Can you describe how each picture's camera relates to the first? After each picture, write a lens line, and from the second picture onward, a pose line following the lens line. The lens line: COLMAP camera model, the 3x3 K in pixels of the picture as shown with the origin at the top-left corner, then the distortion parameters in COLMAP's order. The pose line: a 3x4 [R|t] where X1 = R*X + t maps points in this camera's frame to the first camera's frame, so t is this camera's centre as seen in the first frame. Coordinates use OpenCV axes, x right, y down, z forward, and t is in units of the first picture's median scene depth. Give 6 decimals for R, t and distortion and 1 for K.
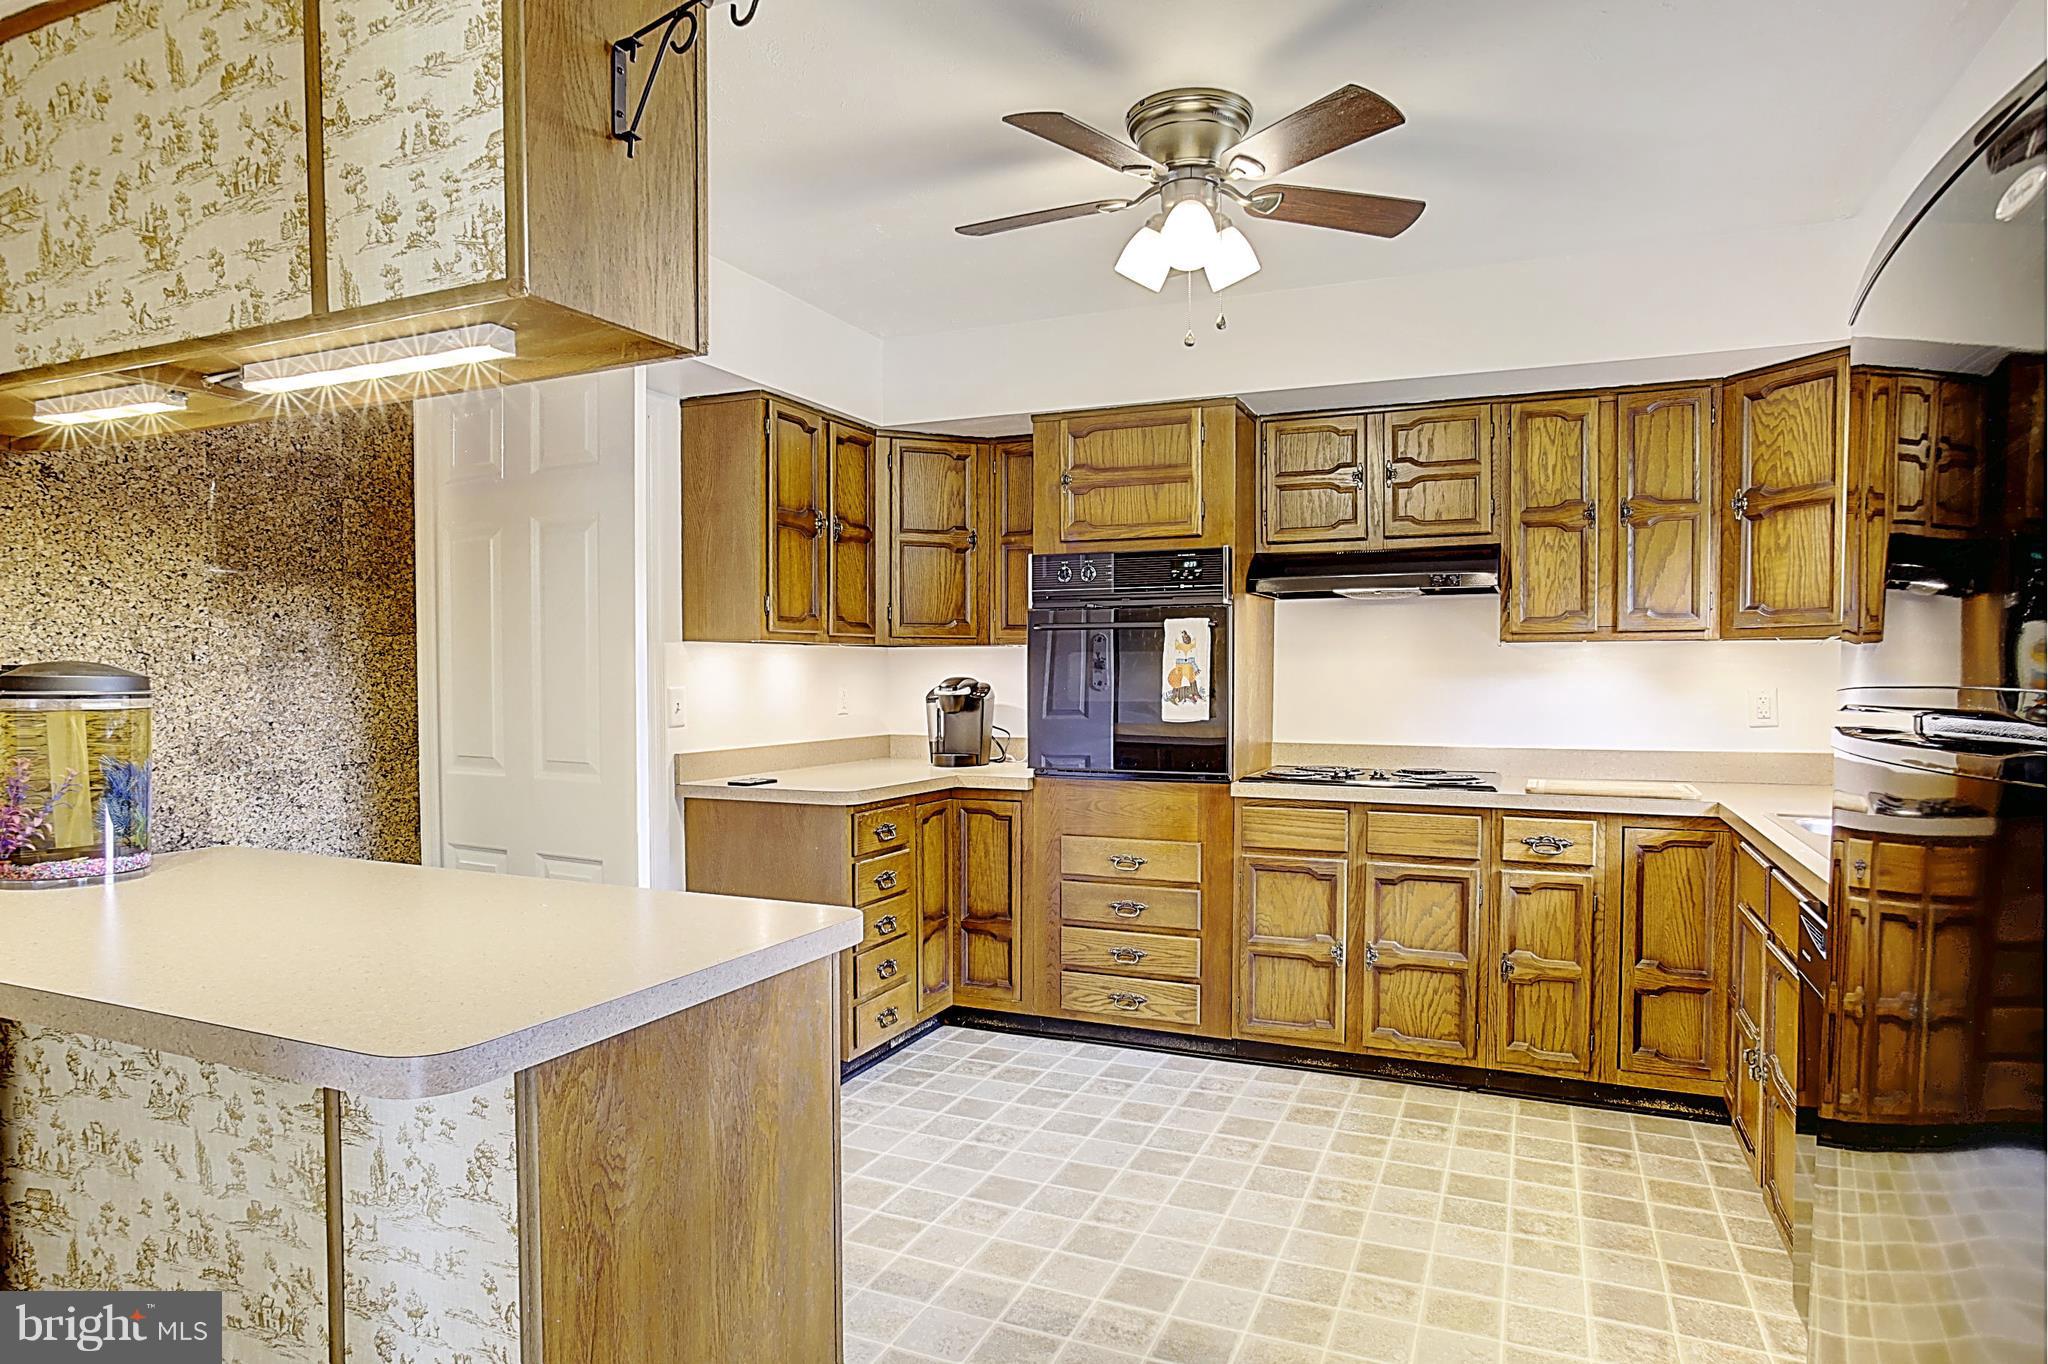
lens RADIAL K [[1247.0, 0, 1000.6], [0, 1247.0, 718.0], [0, 0, 1]] dist [-0.002774, 0.000393]
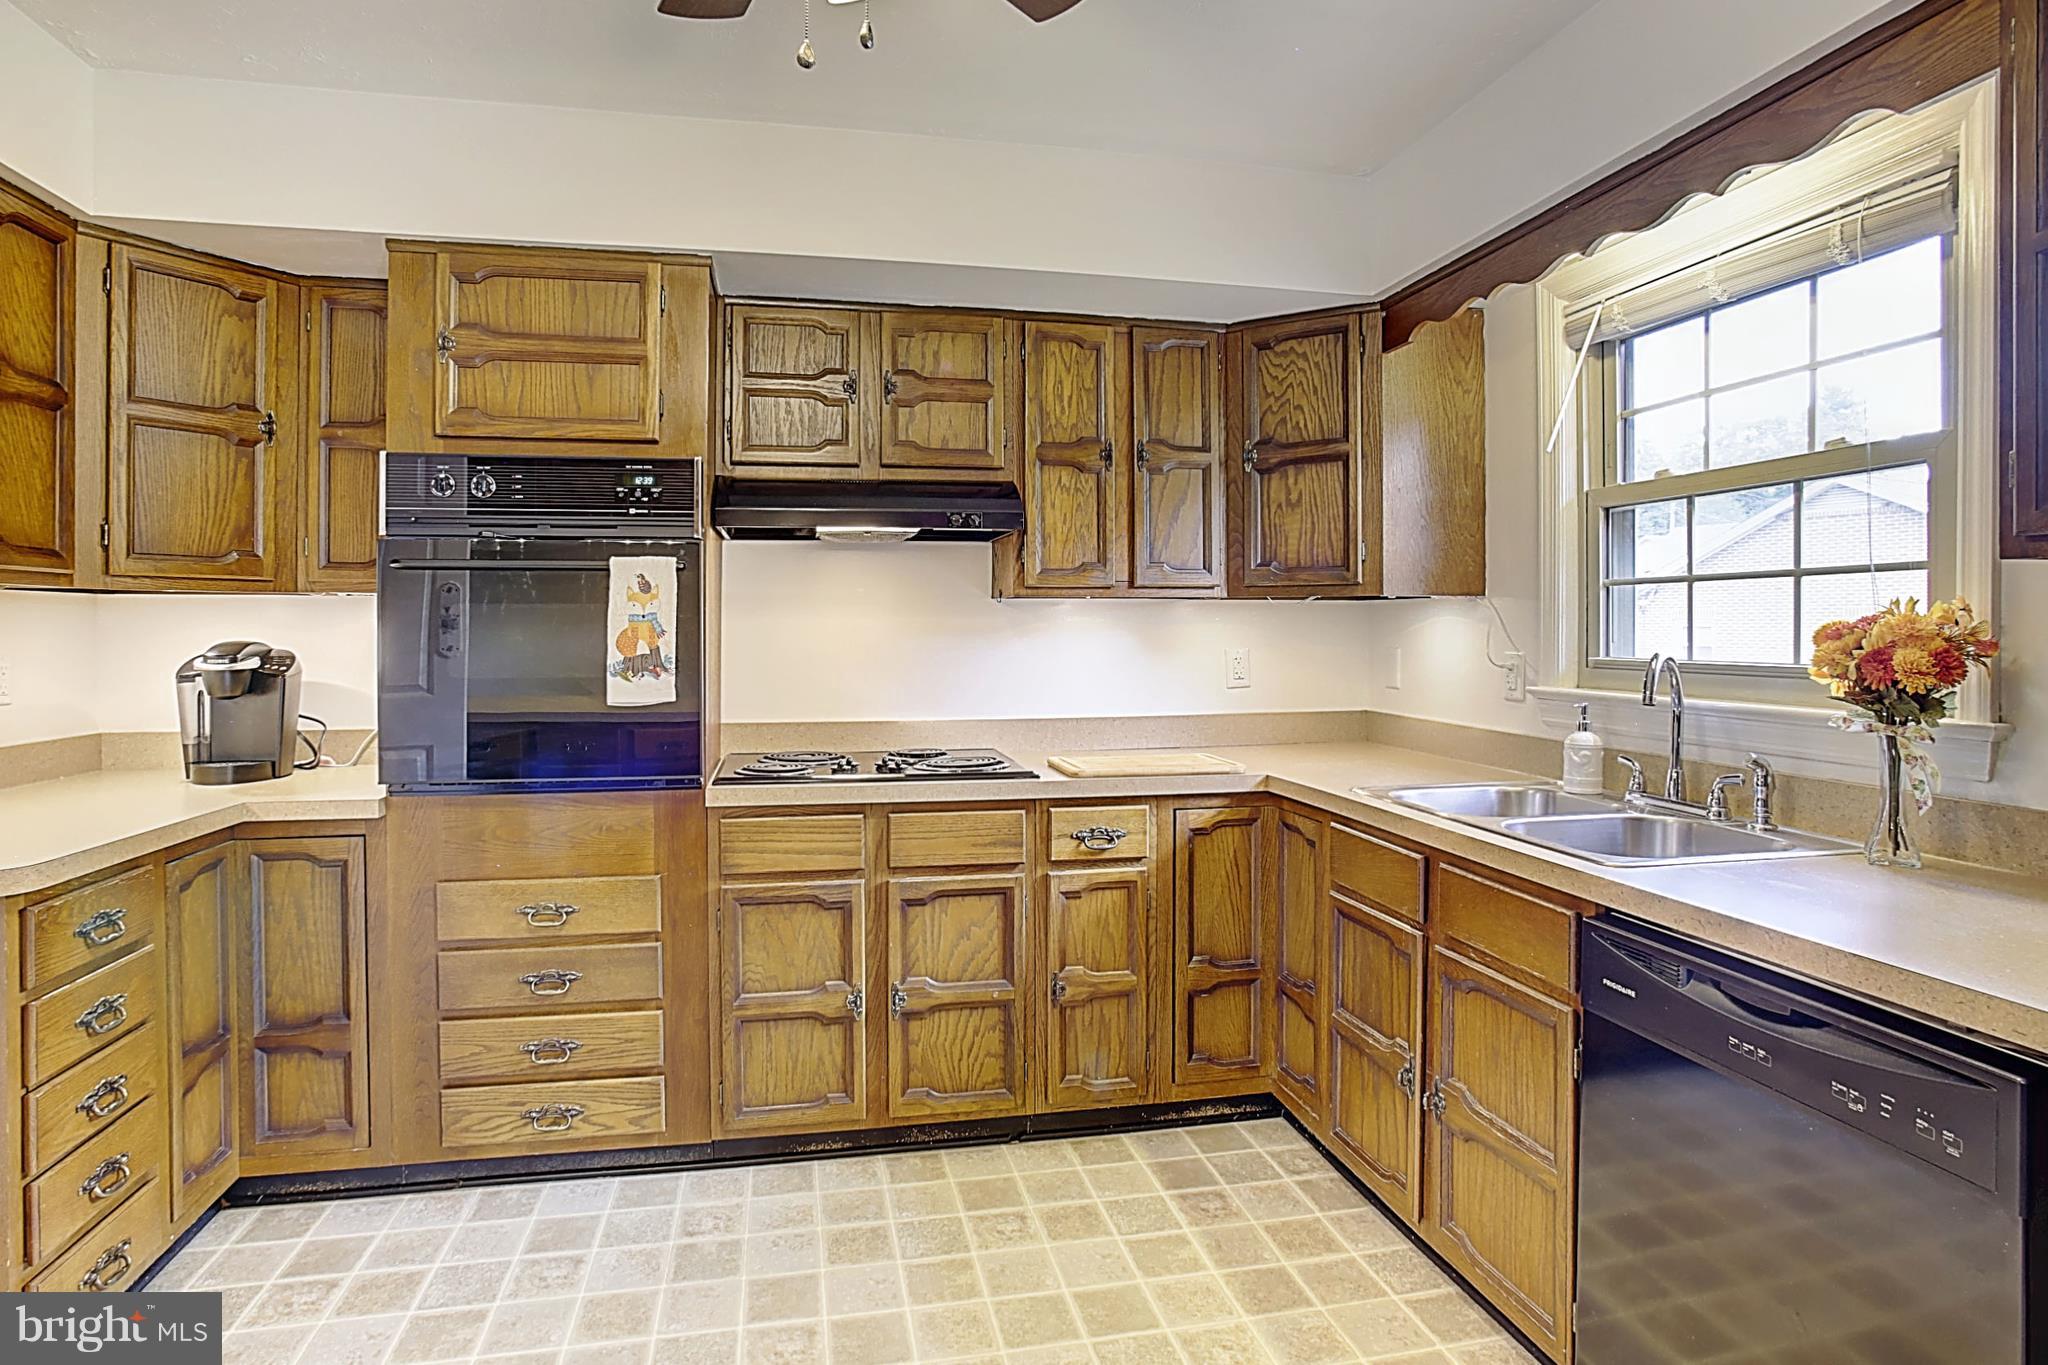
lens RADIAL K [[1157.1, 0, 1050.9], [0, 1157.1, 628.5], [0, 0, 1]] dist [-0.067497, 0.028001]
pose [[0.807273, -0.000755, 0.590177, -0.045203], [0.022317, 0.999323, -0.029247, -0.016052], [-0.589755, 0.036781, 0.806744, 0.349737]]
